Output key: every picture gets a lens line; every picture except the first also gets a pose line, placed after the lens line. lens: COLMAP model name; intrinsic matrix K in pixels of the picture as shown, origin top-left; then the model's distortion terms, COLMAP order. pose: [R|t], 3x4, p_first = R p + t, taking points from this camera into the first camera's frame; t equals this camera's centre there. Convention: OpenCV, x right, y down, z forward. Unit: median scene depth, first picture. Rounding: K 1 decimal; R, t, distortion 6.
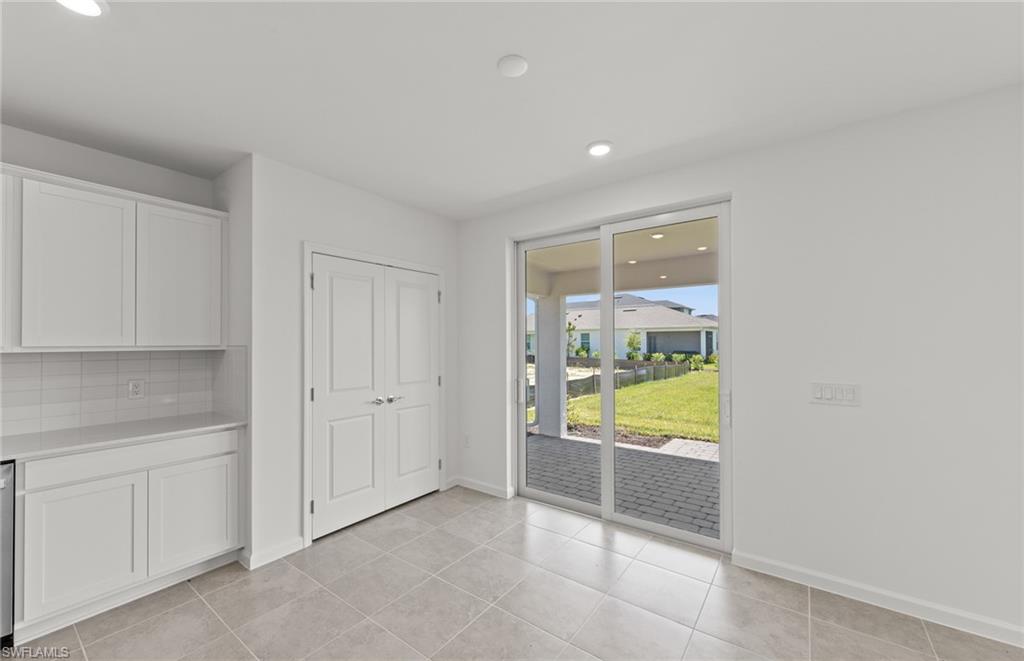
lens RADIAL K [[394.8, 0, 505.9], [0, 394.8, 336.5], [0, 0, 1]] dist [0.003369, -0.001058]
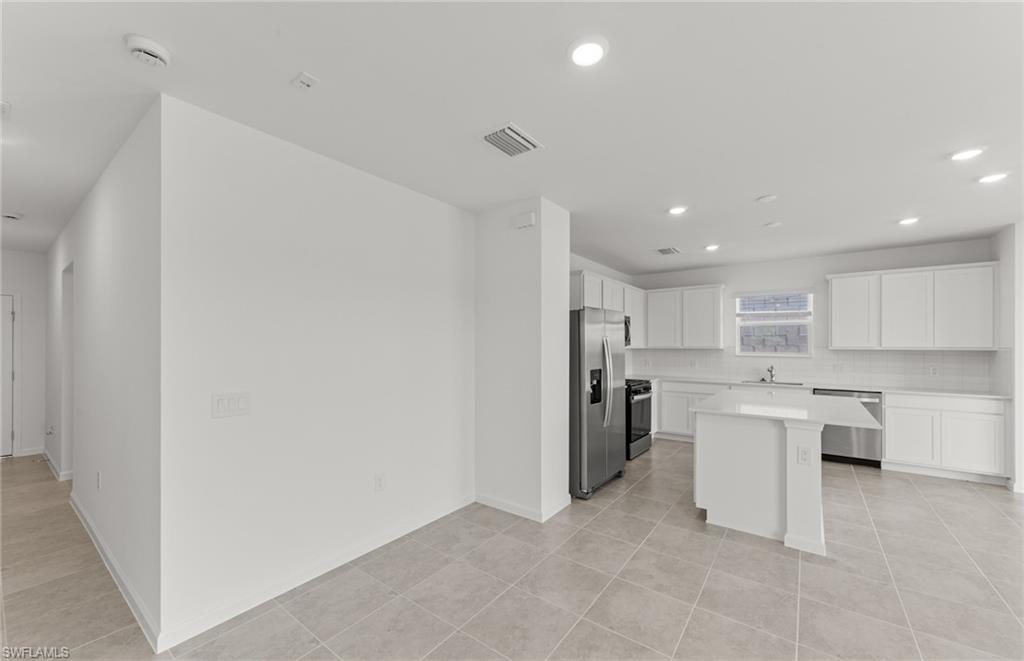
lens RADIAL K [[394.8, 0, 503.1], [0, 394.8, 346.2], [0, 0, 1]] dist [0.003369, -0.001058]
pose [[-0.014328, 0.006803, -0.999874, 0.787763], [0.013027, 0.999893, 0.006616, -0.017053], [0.999812, -0.012931, -0.014415, -0.825433]]
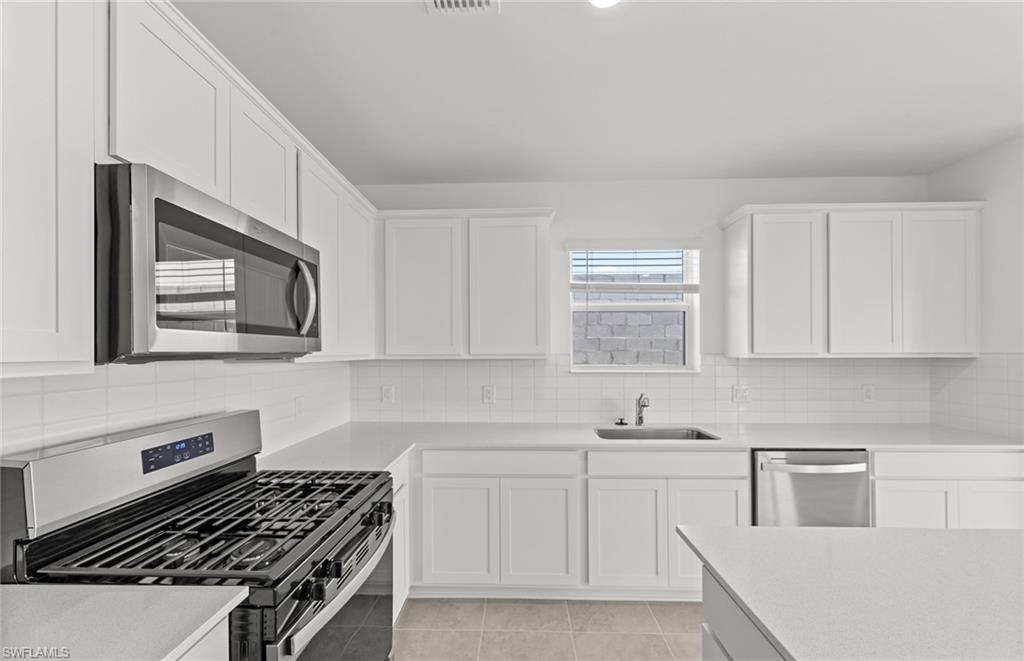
lens RADIAL K [[394.8, 0, 514.3], [0, 394.8, 353.6], [0, 0, 1]] dist [0.003369, -0.001058]
pose [[0.586130, 0.005229, -0.810200, -0.550761], [0.014091, 0.999762, 0.016647, -0.004436], [0.810094, -0.021174, 0.585917, -0.331404]]
